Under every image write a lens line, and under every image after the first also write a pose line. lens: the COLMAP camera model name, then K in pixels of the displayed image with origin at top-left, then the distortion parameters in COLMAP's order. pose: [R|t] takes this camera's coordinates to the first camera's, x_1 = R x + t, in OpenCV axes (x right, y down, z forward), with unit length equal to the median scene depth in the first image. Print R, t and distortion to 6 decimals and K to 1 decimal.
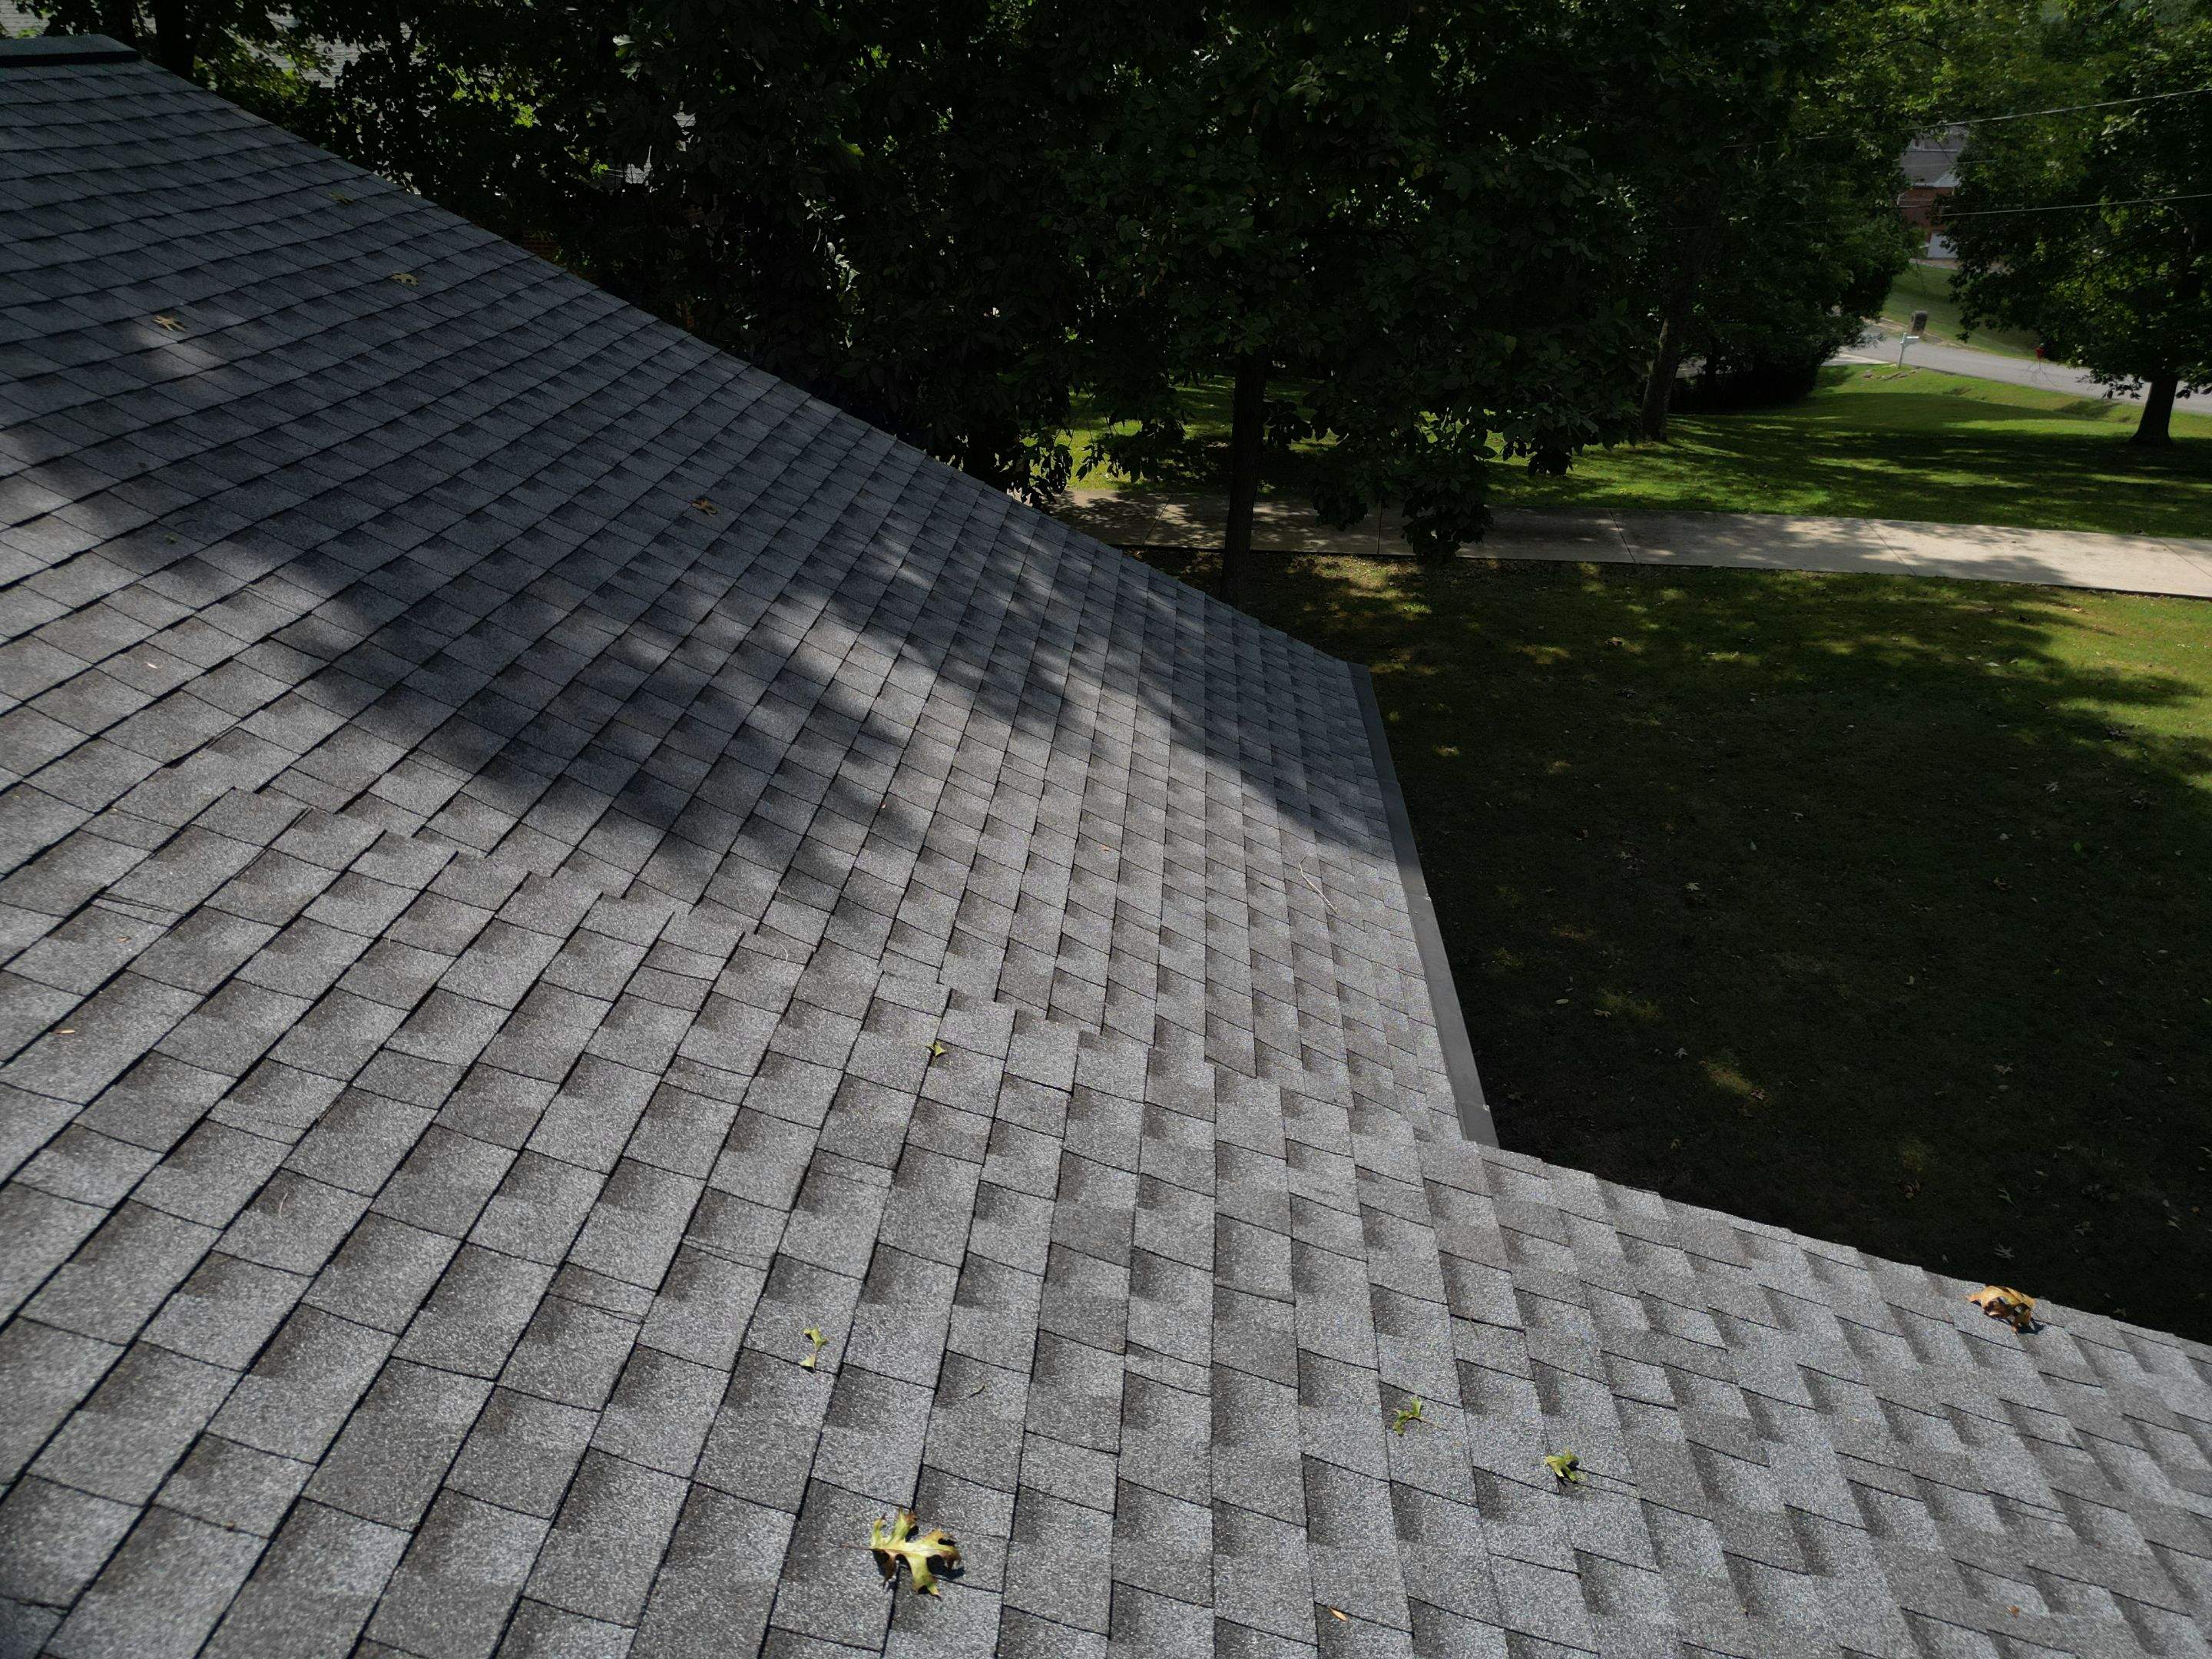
lens RADIAL K [[1571.9, 0, 1099.2], [0, 1571.9, 835.8], [0, 0, 1]] dist [0.071099, -0.059953]
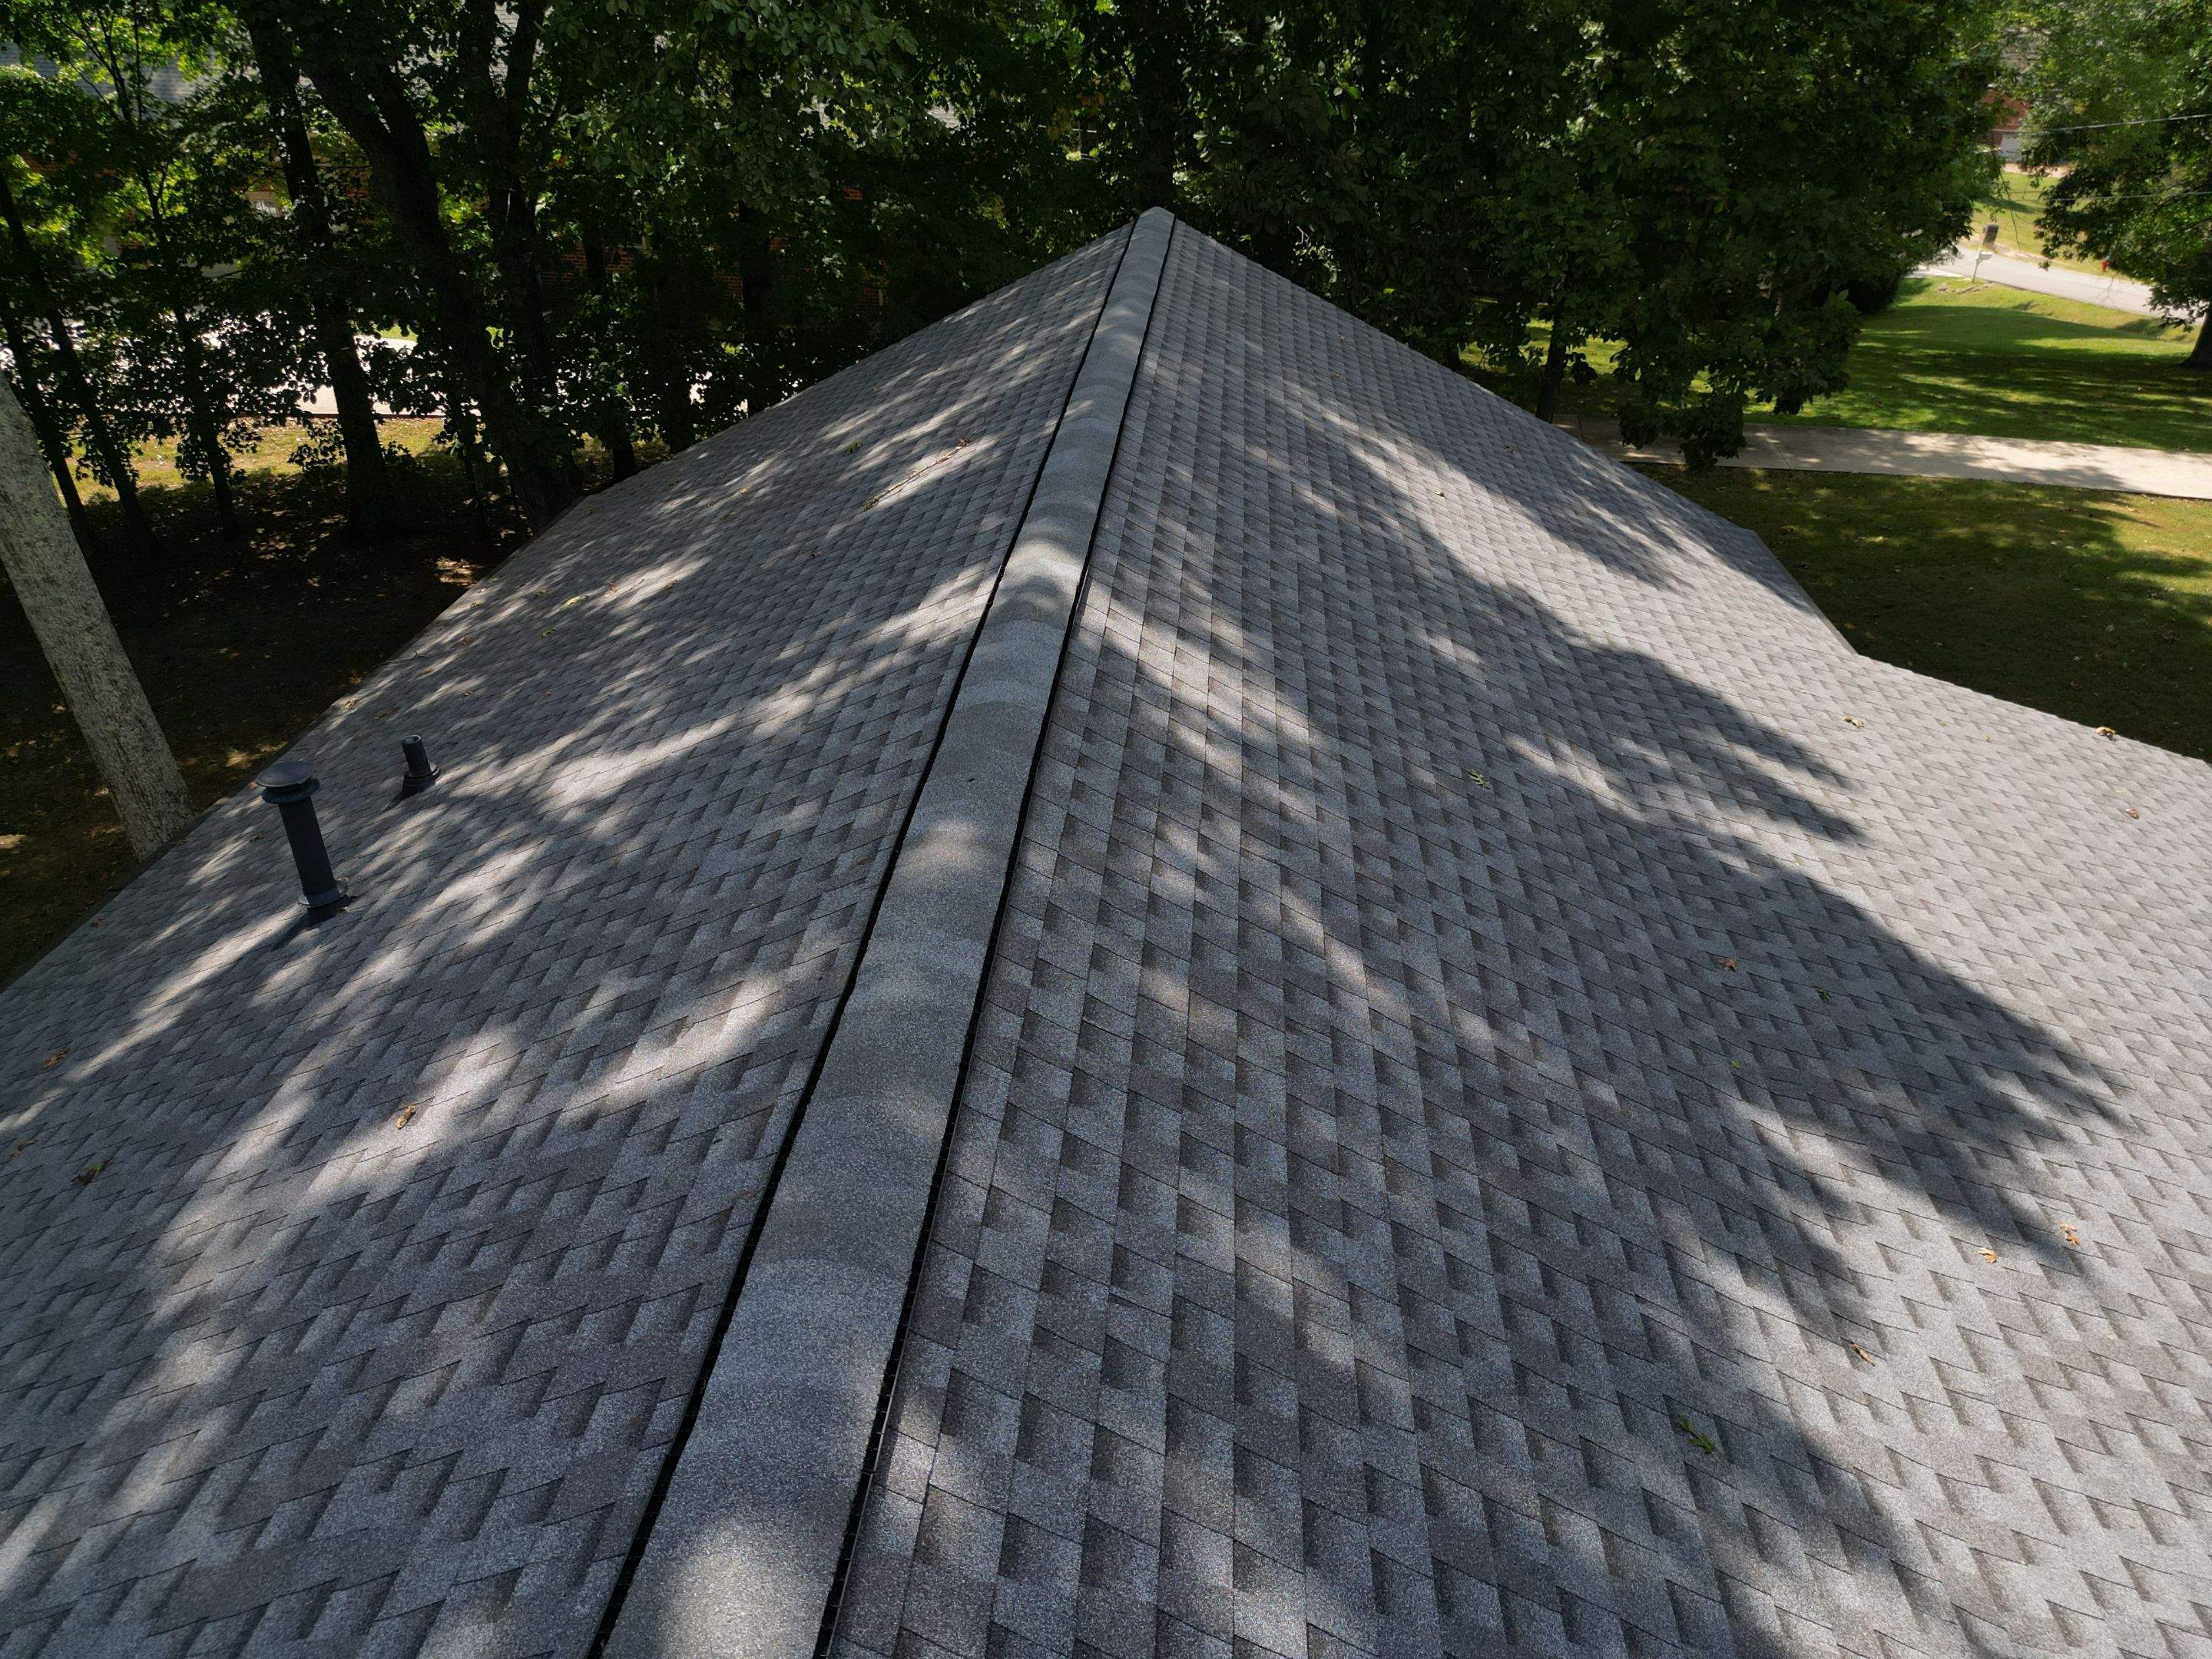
lens RADIAL K [[1571.9, 0, 1099.2], [0, 1571.9, 835.8], [0, 0, 1]] dist [0.071099, -0.059953]
pose [[0.999787, 0.016462, -0.012432, -0.201287], [-0.015598, 0.997652, 0.066687, 0.048731], [0.013500, -0.066478, 0.997697, -0.319947]]
